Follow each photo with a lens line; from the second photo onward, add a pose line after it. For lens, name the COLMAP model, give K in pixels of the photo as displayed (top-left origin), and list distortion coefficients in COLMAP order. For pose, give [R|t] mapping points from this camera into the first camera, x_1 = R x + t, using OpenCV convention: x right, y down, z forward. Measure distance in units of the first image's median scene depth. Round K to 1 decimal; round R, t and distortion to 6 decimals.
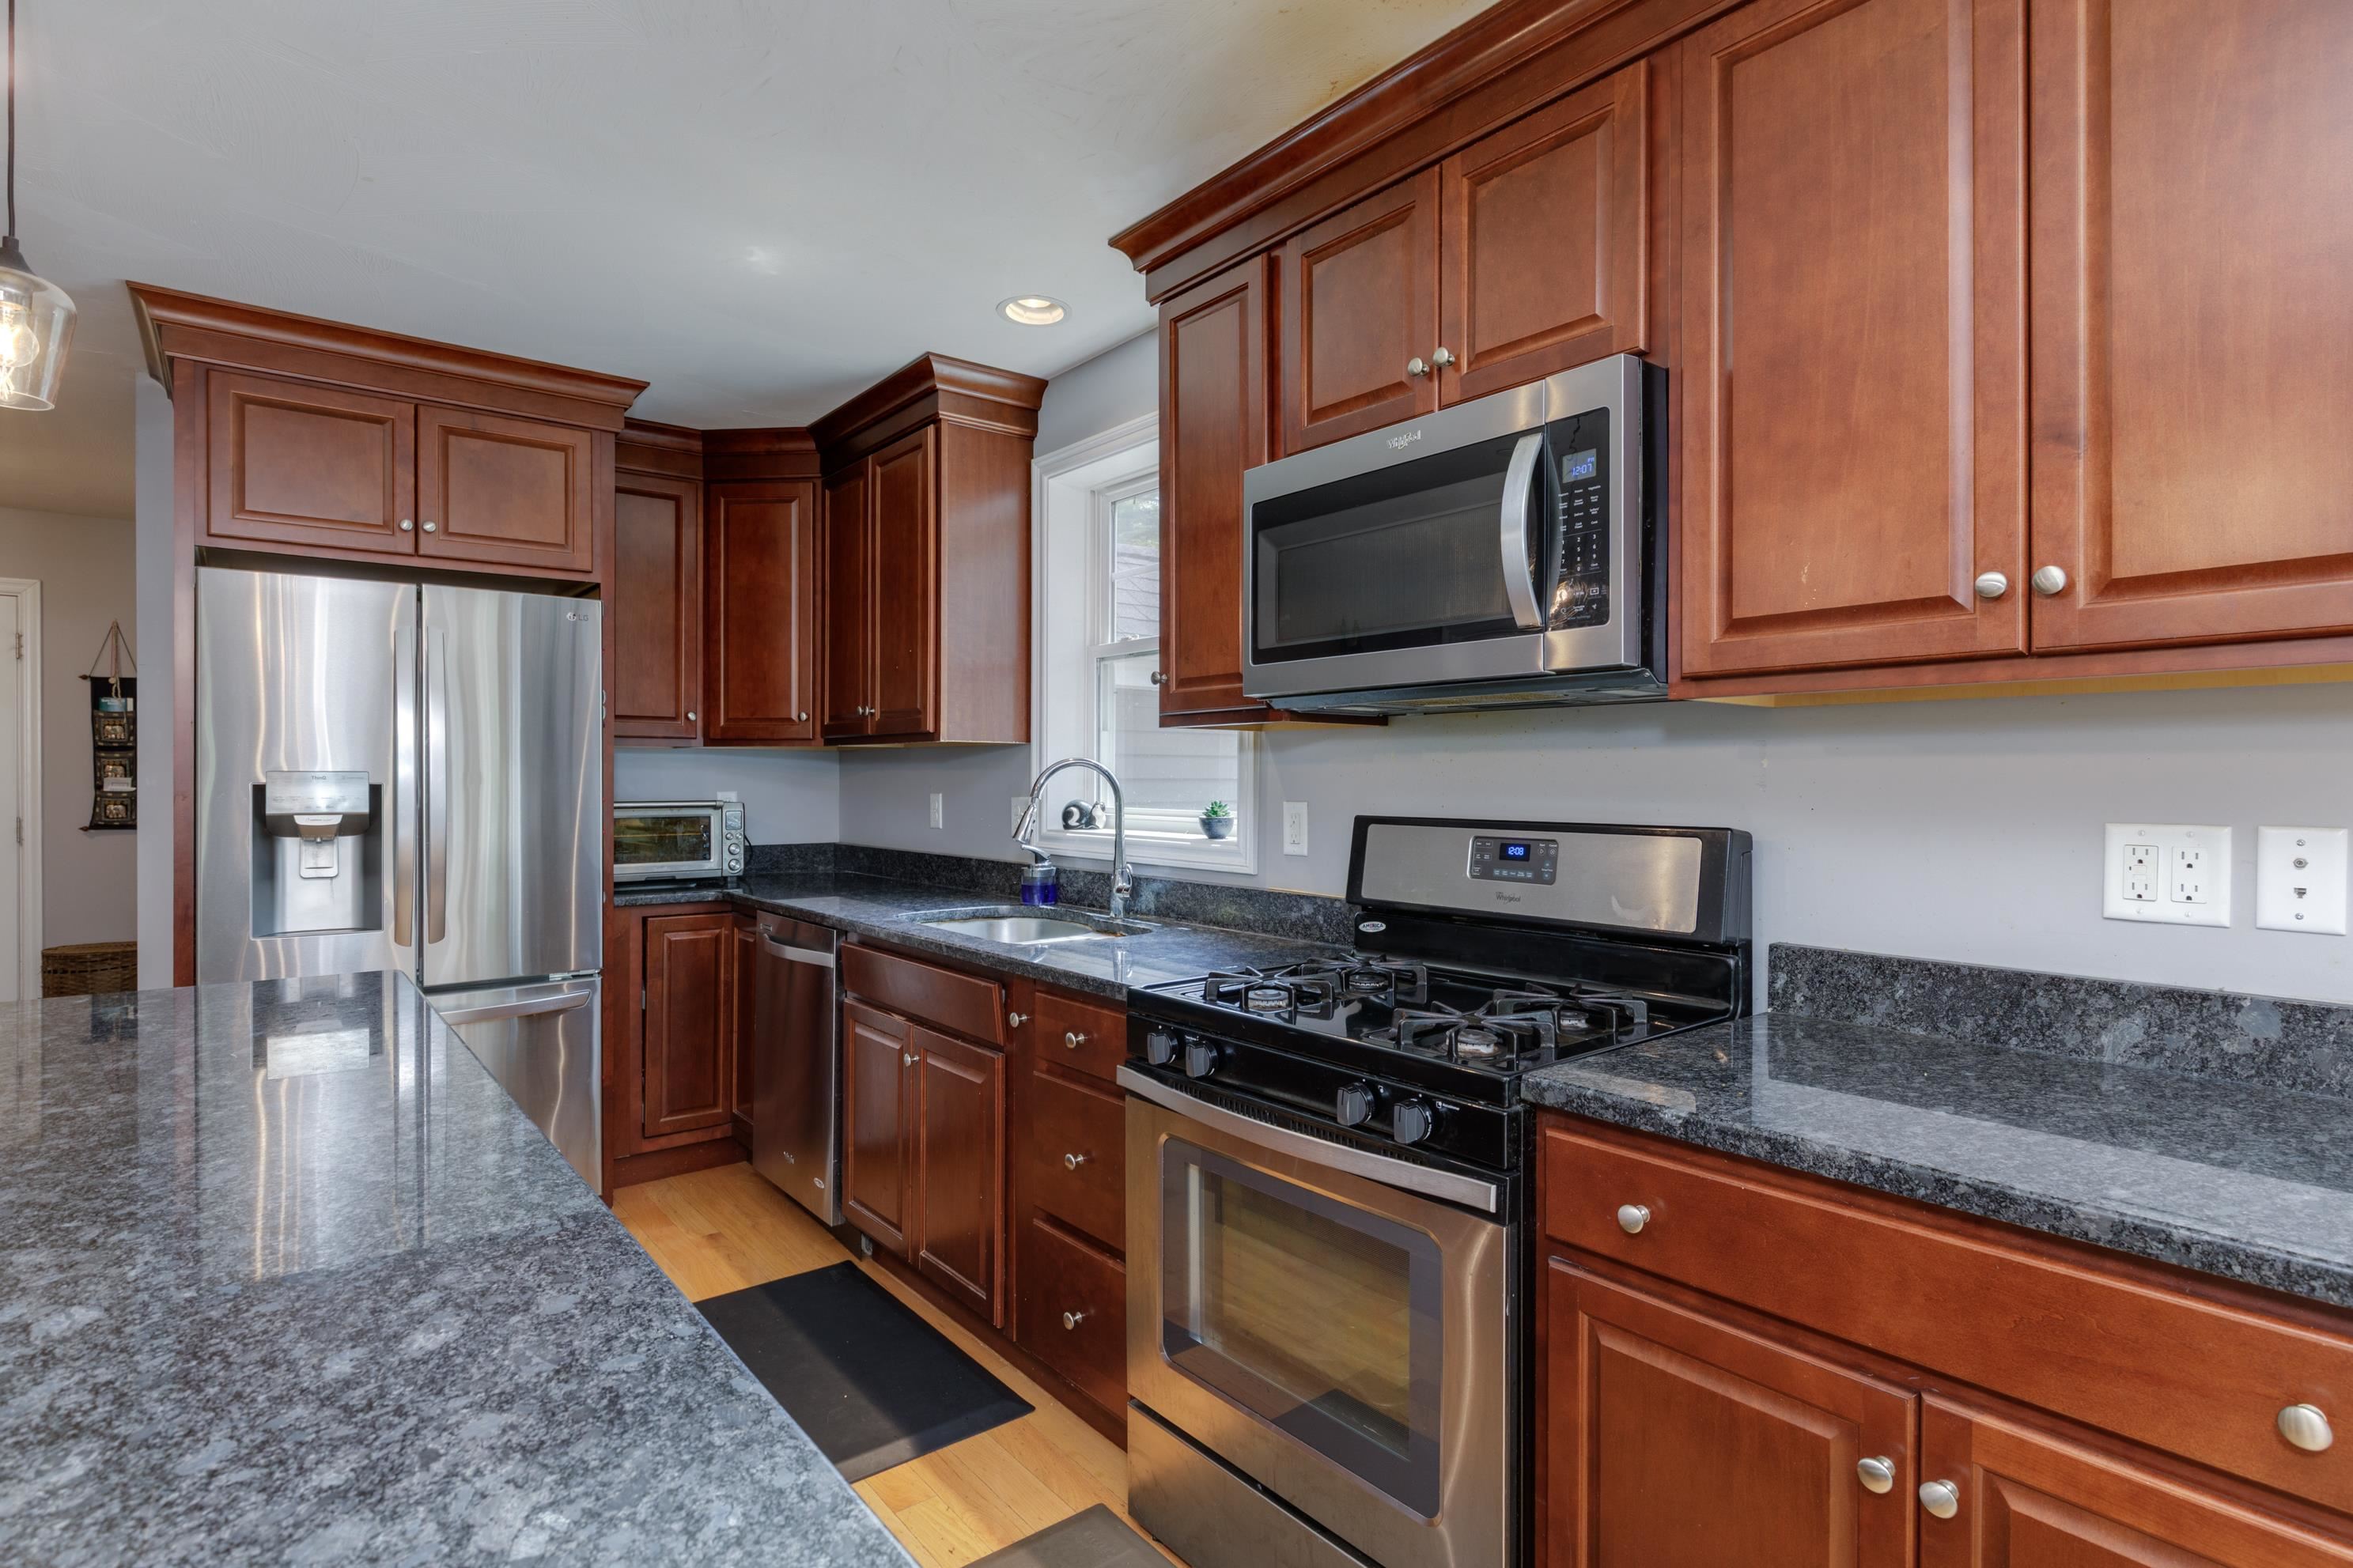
lens RADIAL K [[1164.4, 0, 1184.8], [0, 1164.4, 785.0], [0, 0, 1]] dist [-0.001354, -0.000679]
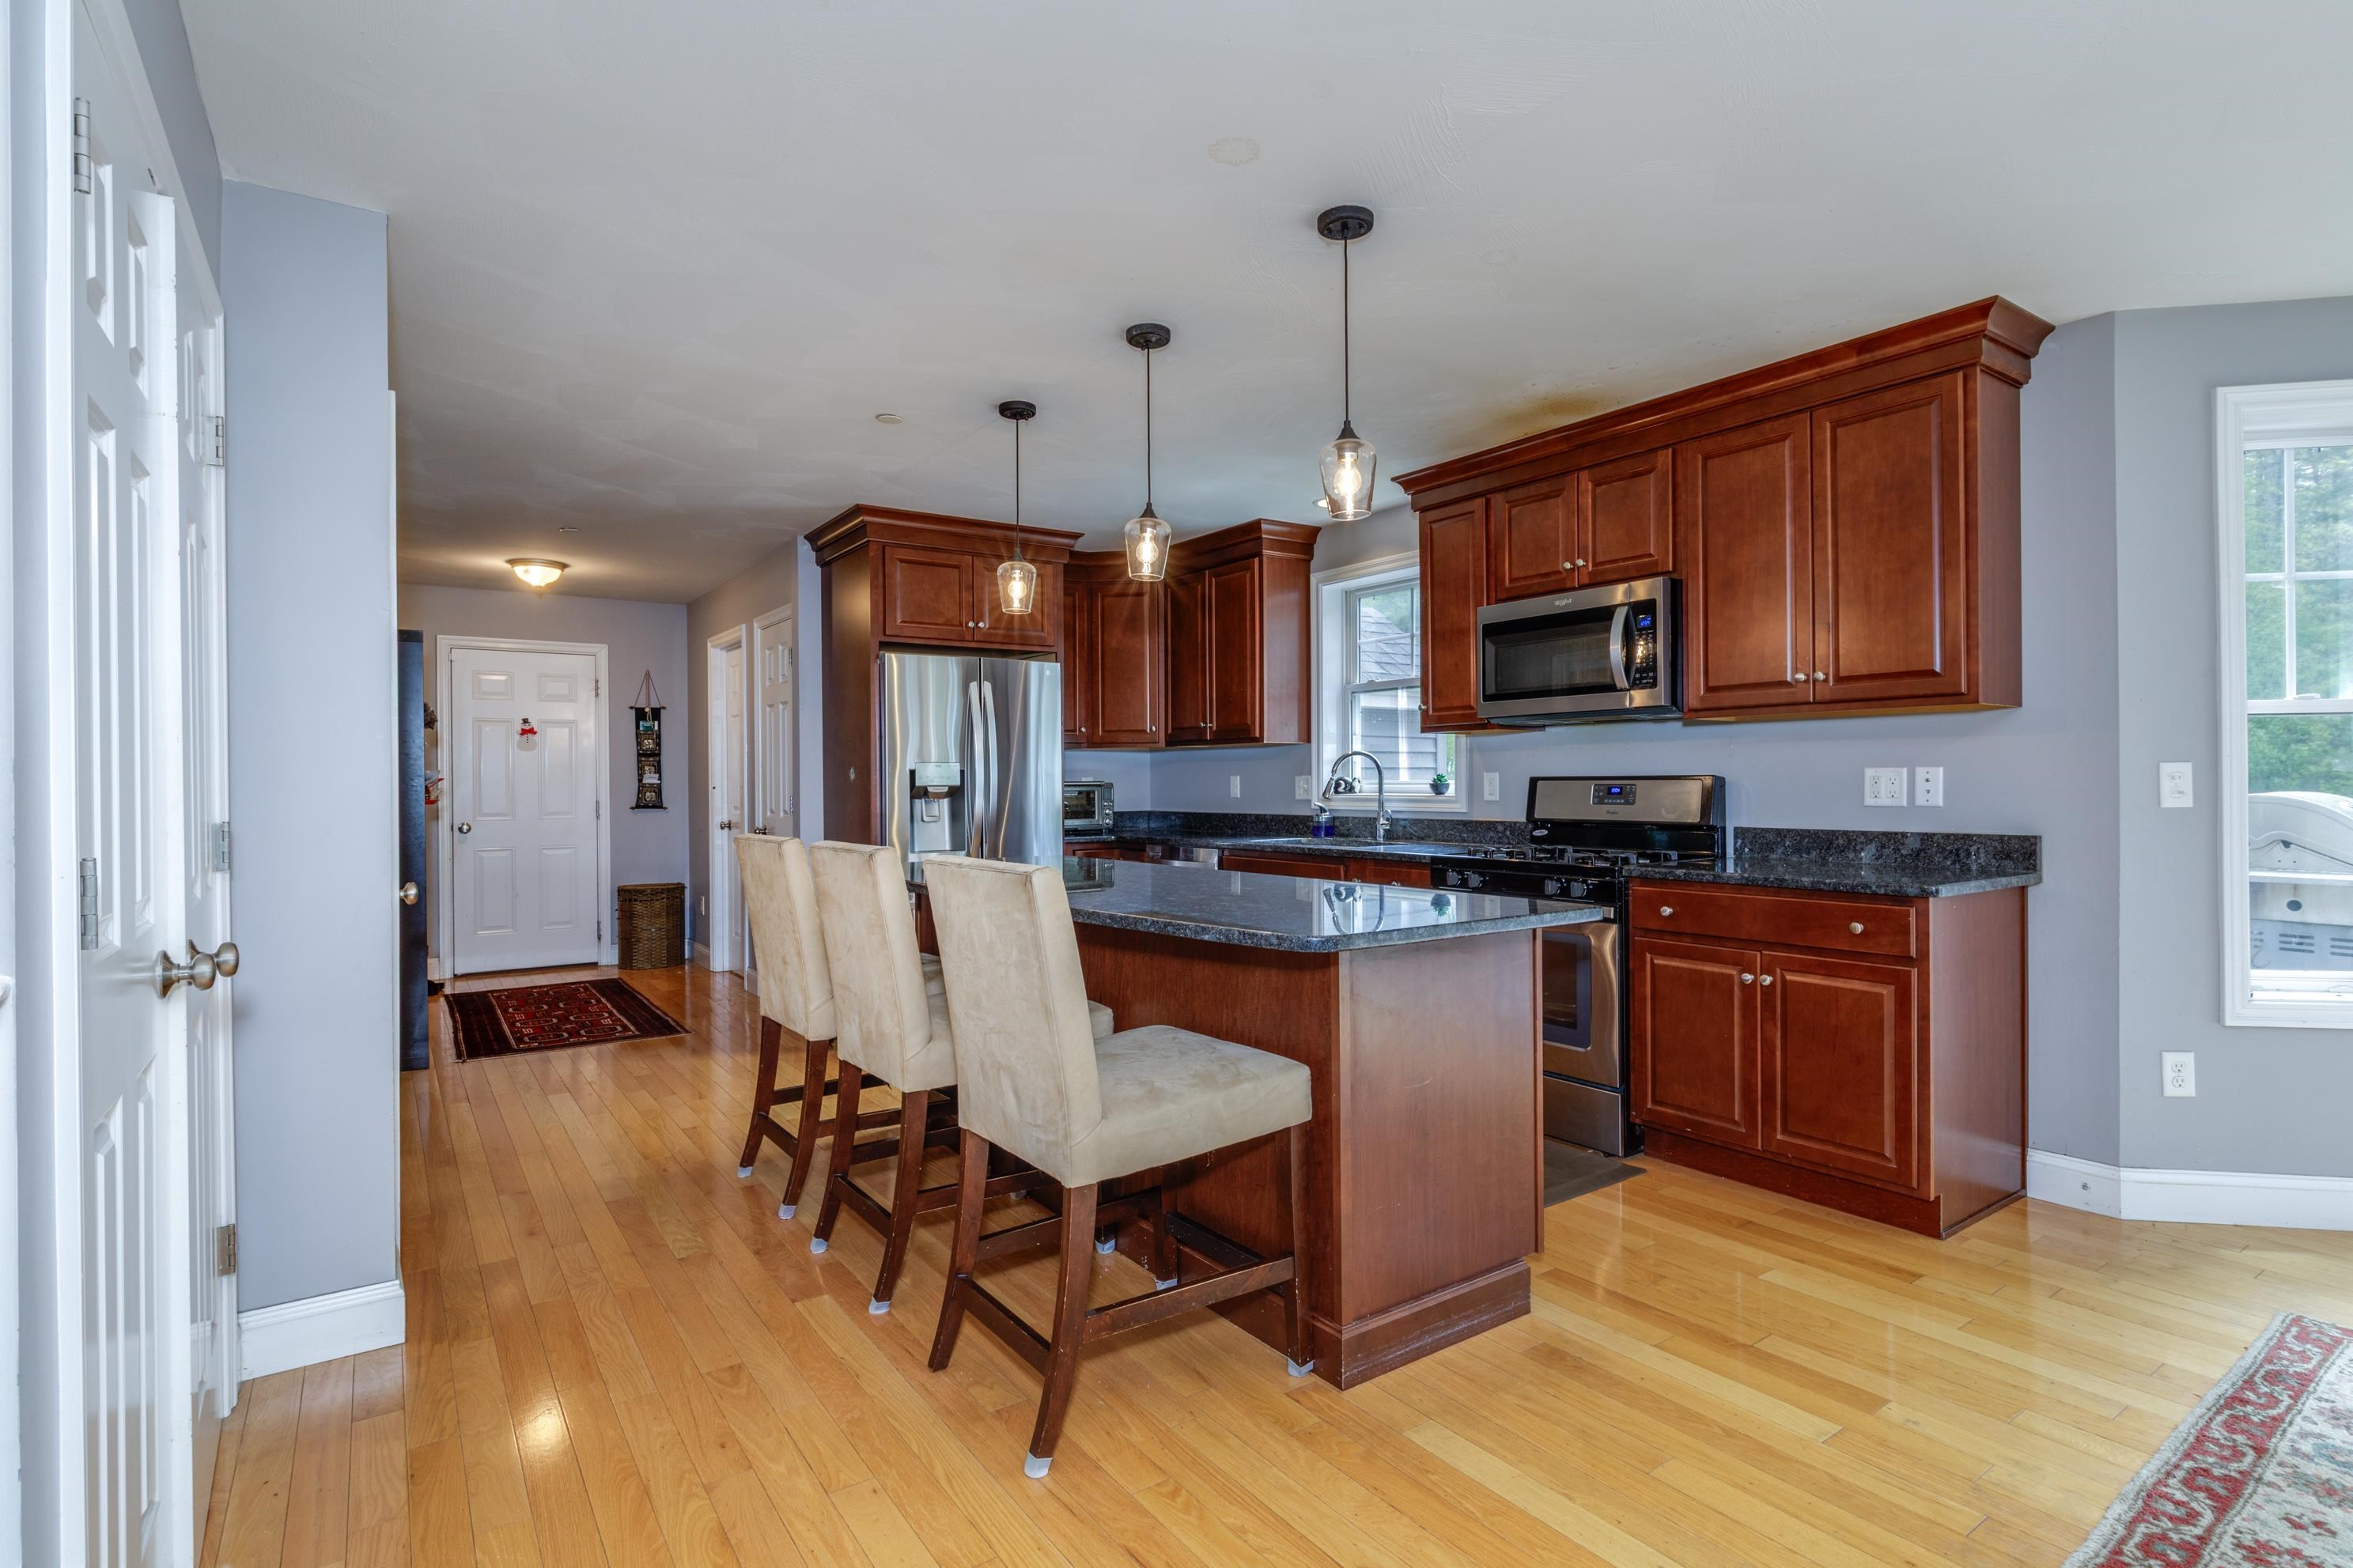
lens RADIAL K [[1164.4, 0, 1163.7], [0, 1164.4, 786.5], [0, 0, 1]] dist [-0.001354, -0.000679]
pose [[0.997235, -0.008528, -0.073820, -0.378197], [0.008343, 0.999961, -0.002807, 0.049860], [0.073841, 0.002184, 0.997268, -1.168580]]
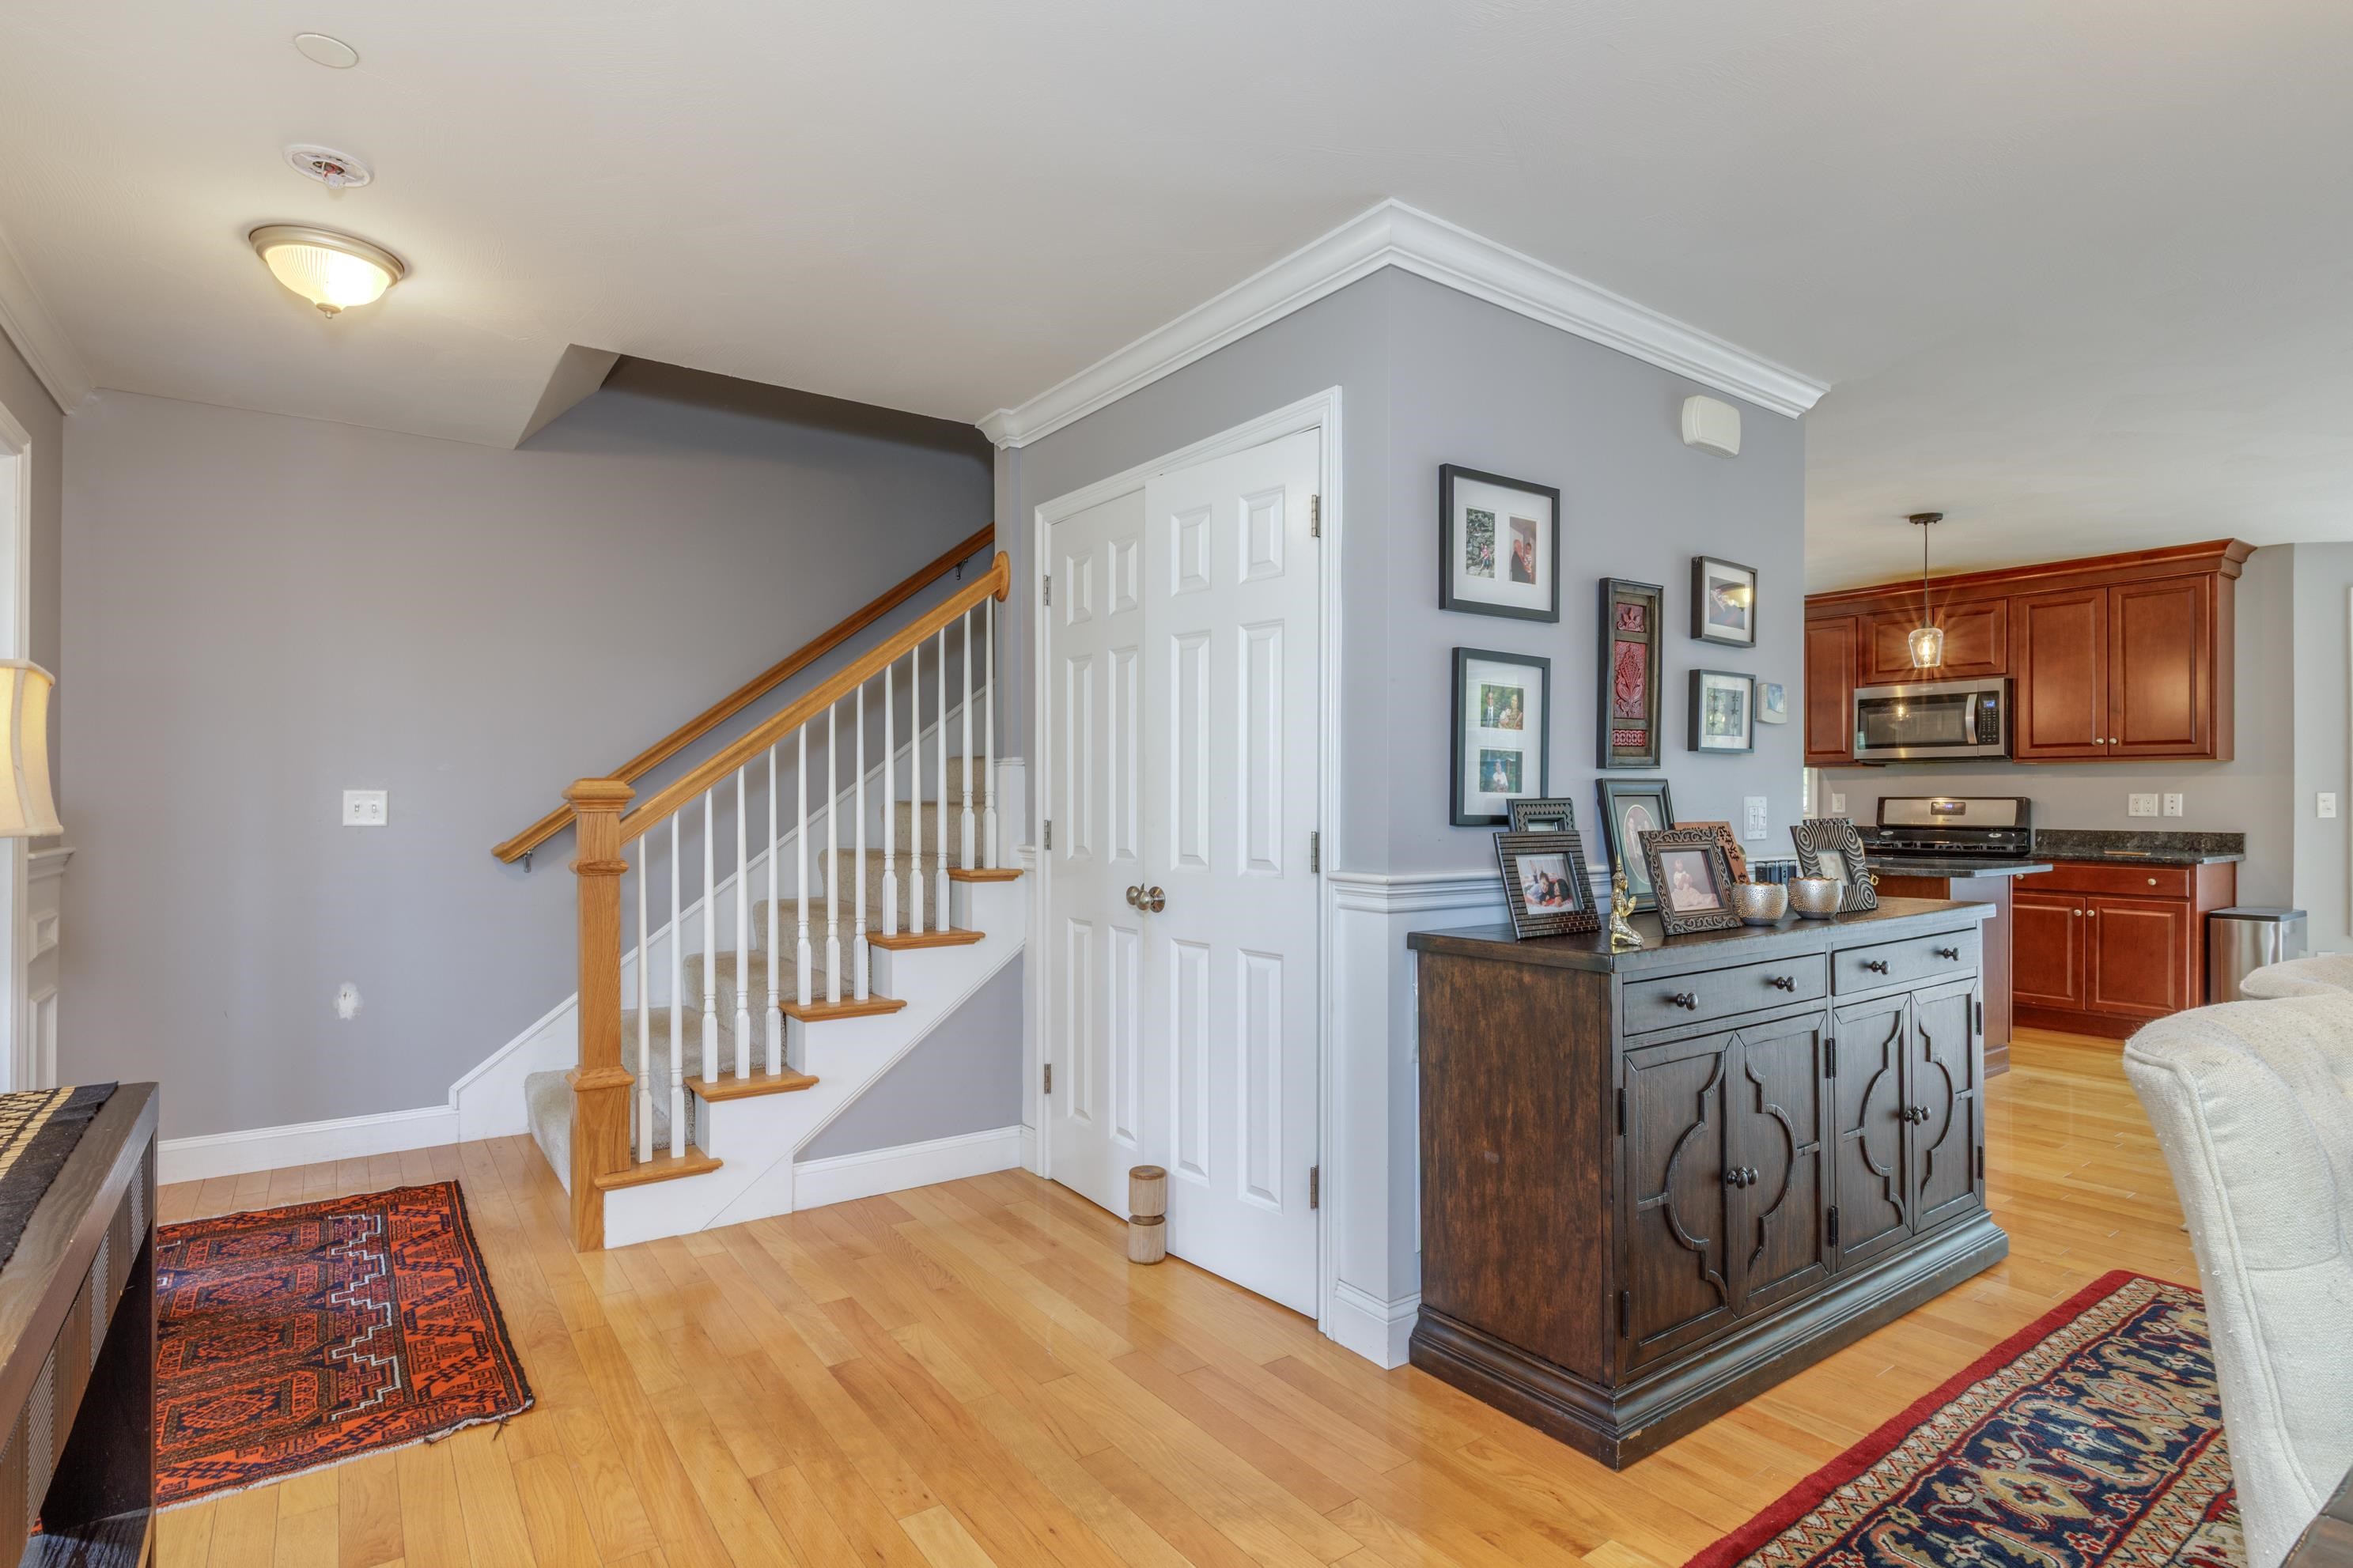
lens RADIAL K [[1164.4, 0, 1161.9], [0, 1164.4, 798.4], [0, 0, 1]] dist [-0.001354, -0.000679]
pose [[0.997667, 0.000924, -0.068264, -1.772765], [-0.001226, 0.999990, -0.004378, 0.054184], [0.068259, 0.004452, 0.997658, -2.528768]]
